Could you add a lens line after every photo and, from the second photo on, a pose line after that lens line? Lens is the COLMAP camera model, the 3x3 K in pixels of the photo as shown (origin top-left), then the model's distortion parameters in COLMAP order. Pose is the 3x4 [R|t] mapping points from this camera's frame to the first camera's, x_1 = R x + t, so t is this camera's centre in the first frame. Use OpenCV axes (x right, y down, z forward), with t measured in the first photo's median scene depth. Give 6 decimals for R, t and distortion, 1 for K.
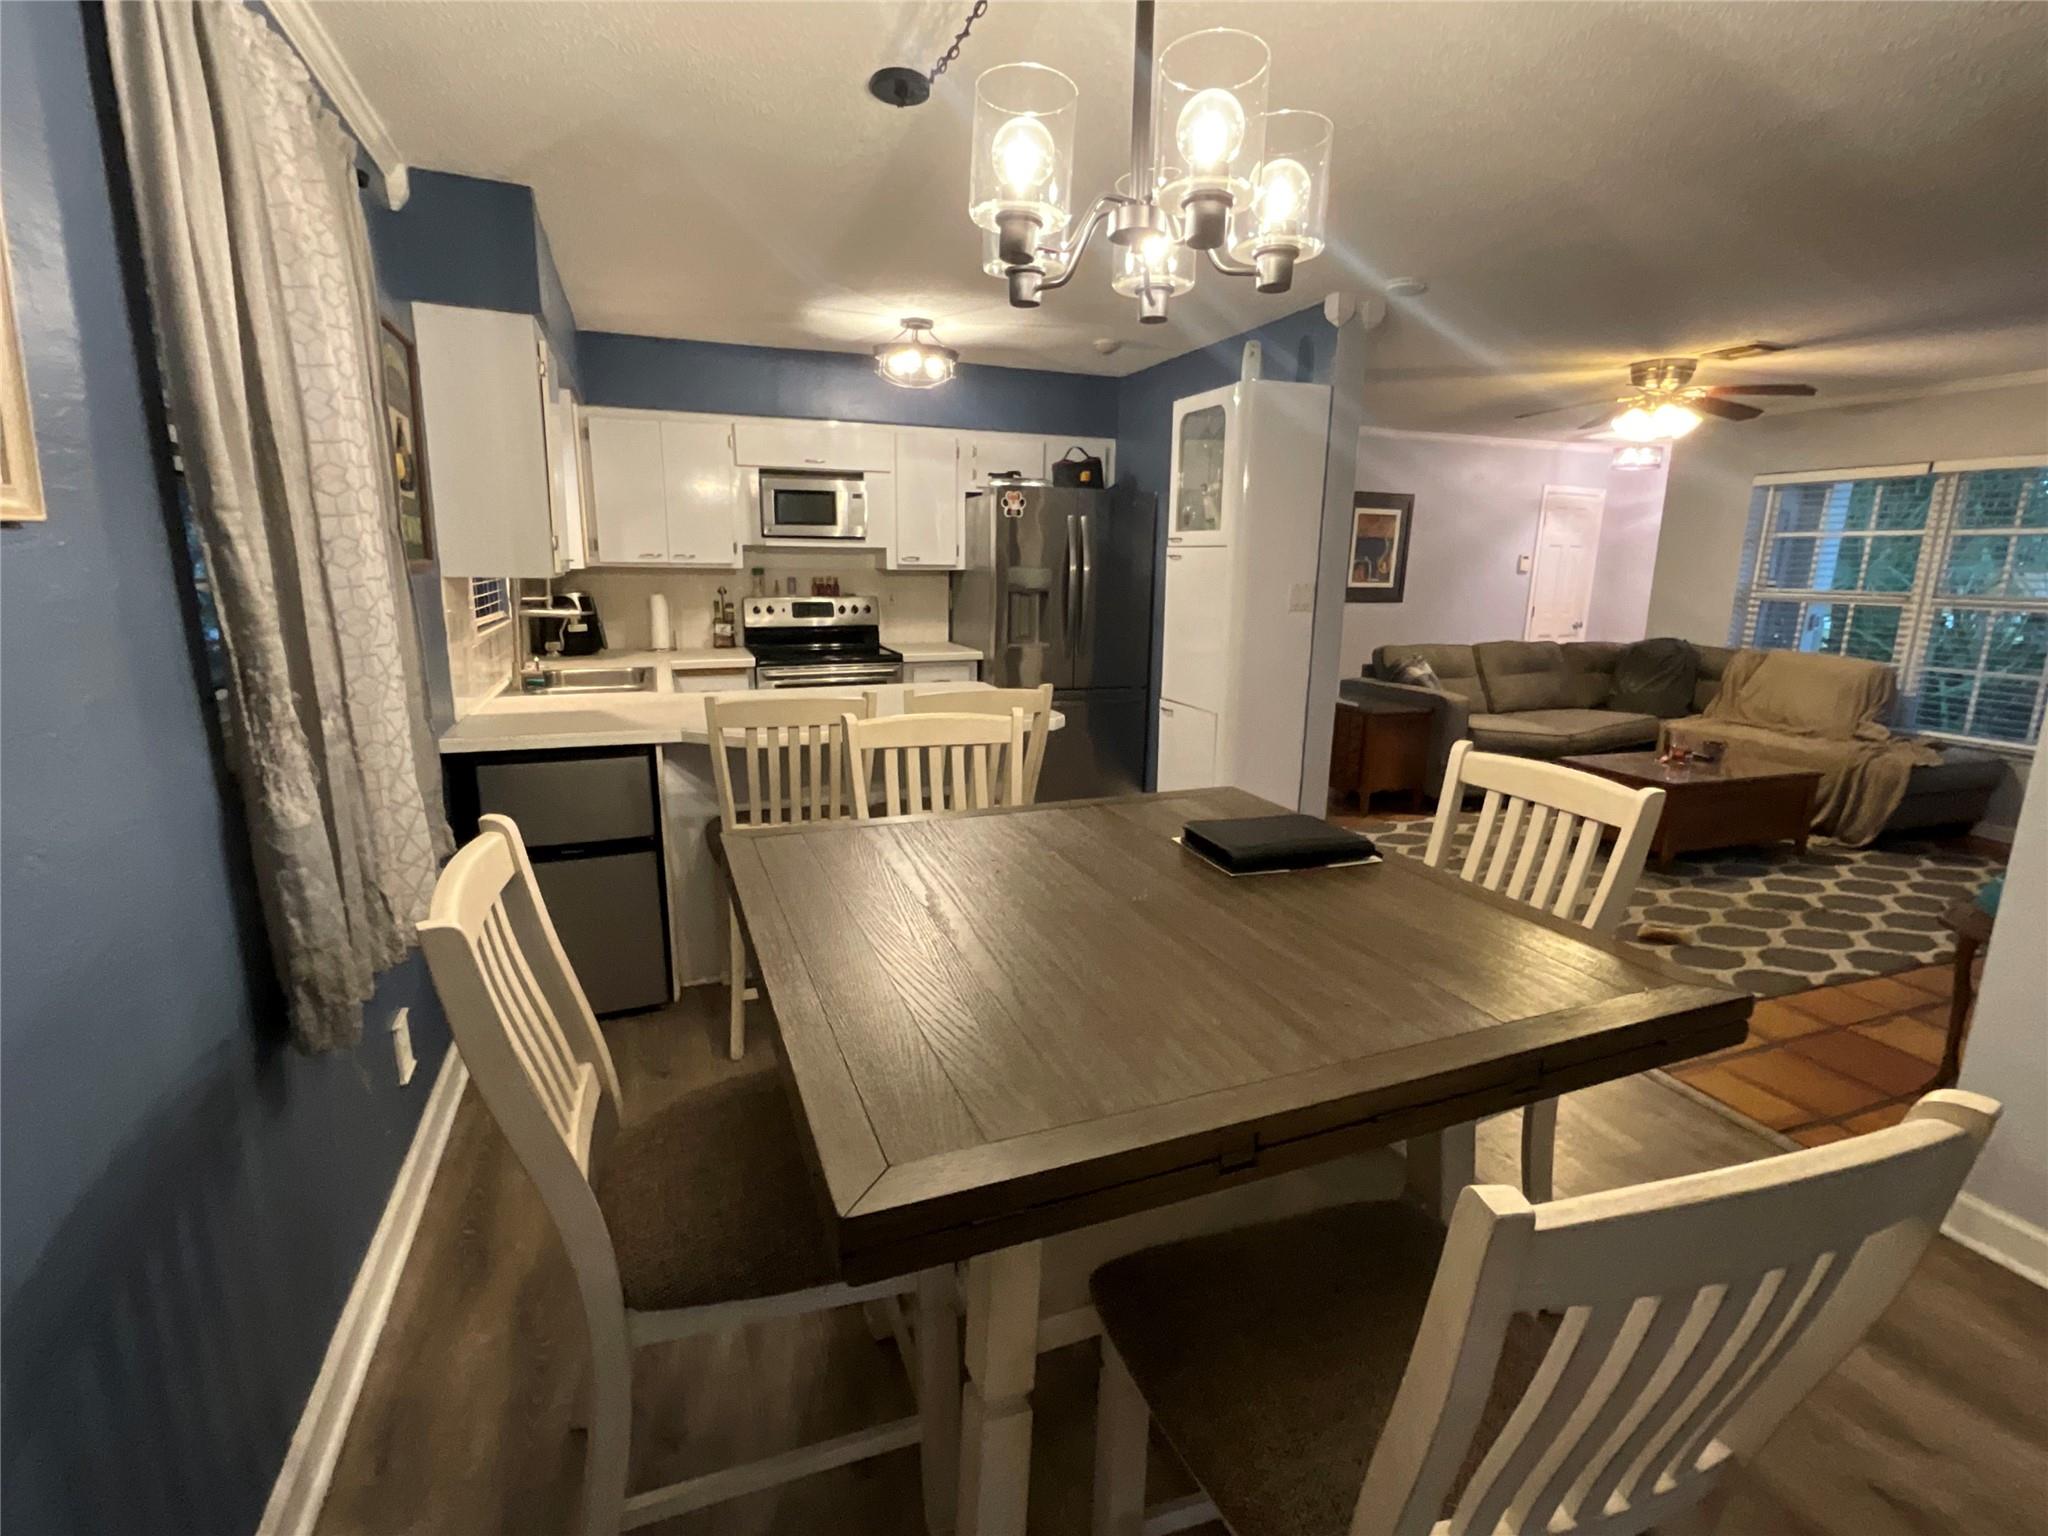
lens RADIAL K [[950.0, 0, 1022.9], [0, 950.0, 771.3], [0, 0, 1]] dist [0.004347, -0.000282]
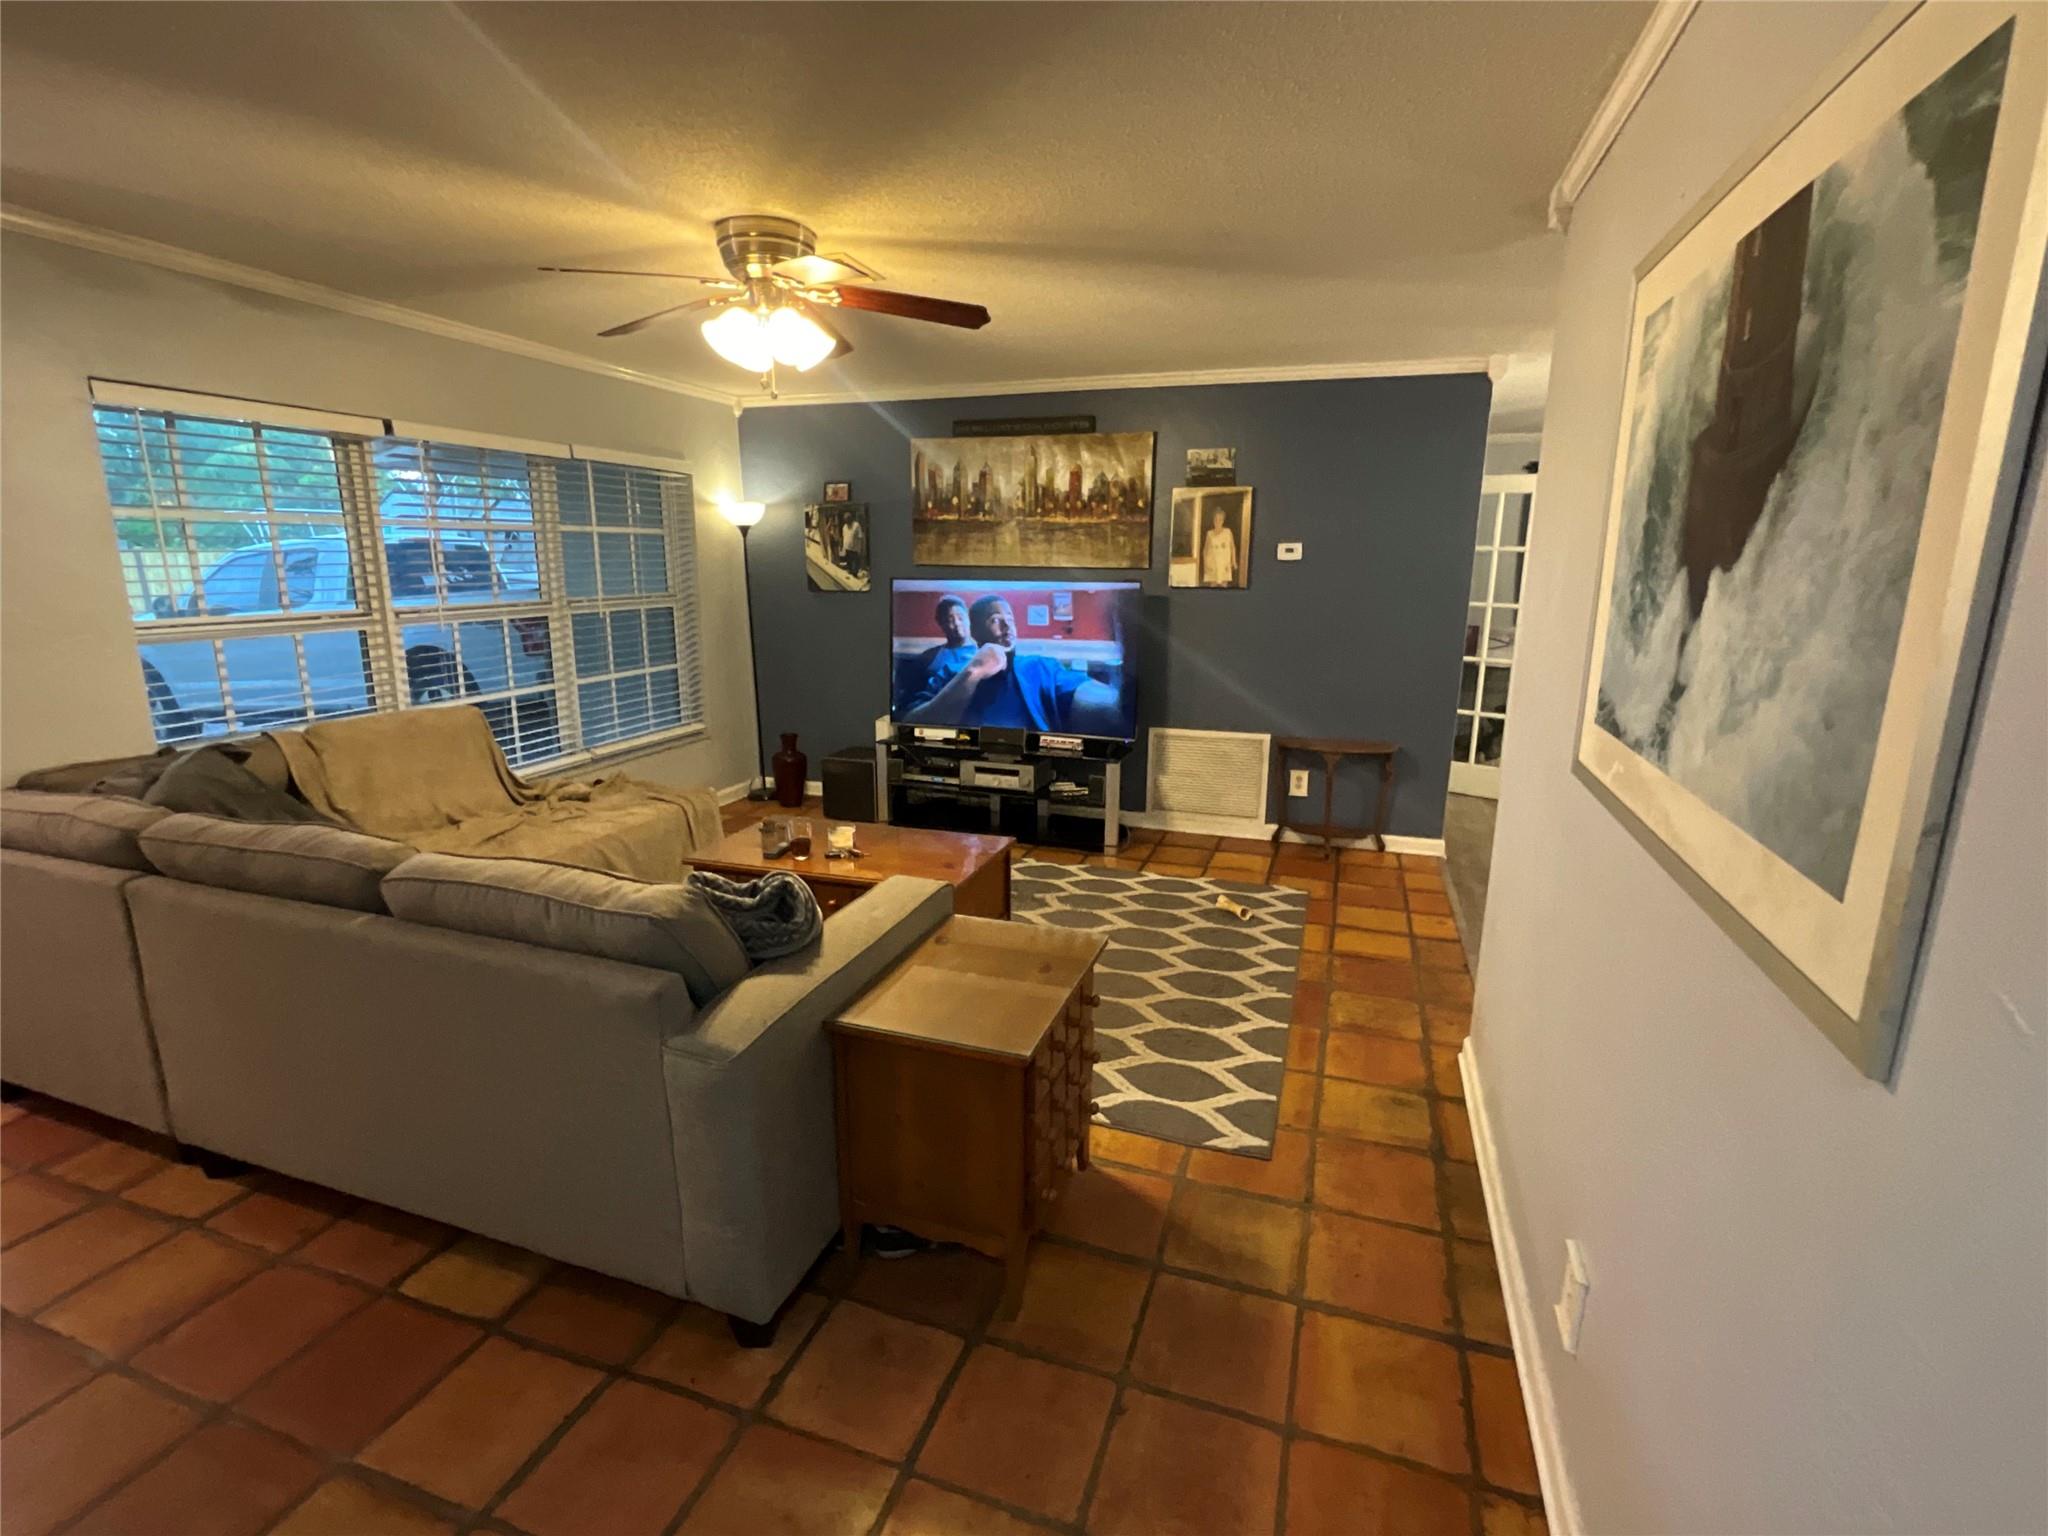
lens RADIAL K [[950.0, 0, 1020.3], [0, 950.0, 772.2], [0, 0, 1]] dist [0.004347, -0.000282]
pose [[-0.772177, -0.163195, 0.614092, 0.152556], [0.123574, 0.909432, 0.397068, -0.330783], [-0.623275, 0.382493, -0.682076, 1.370448]]
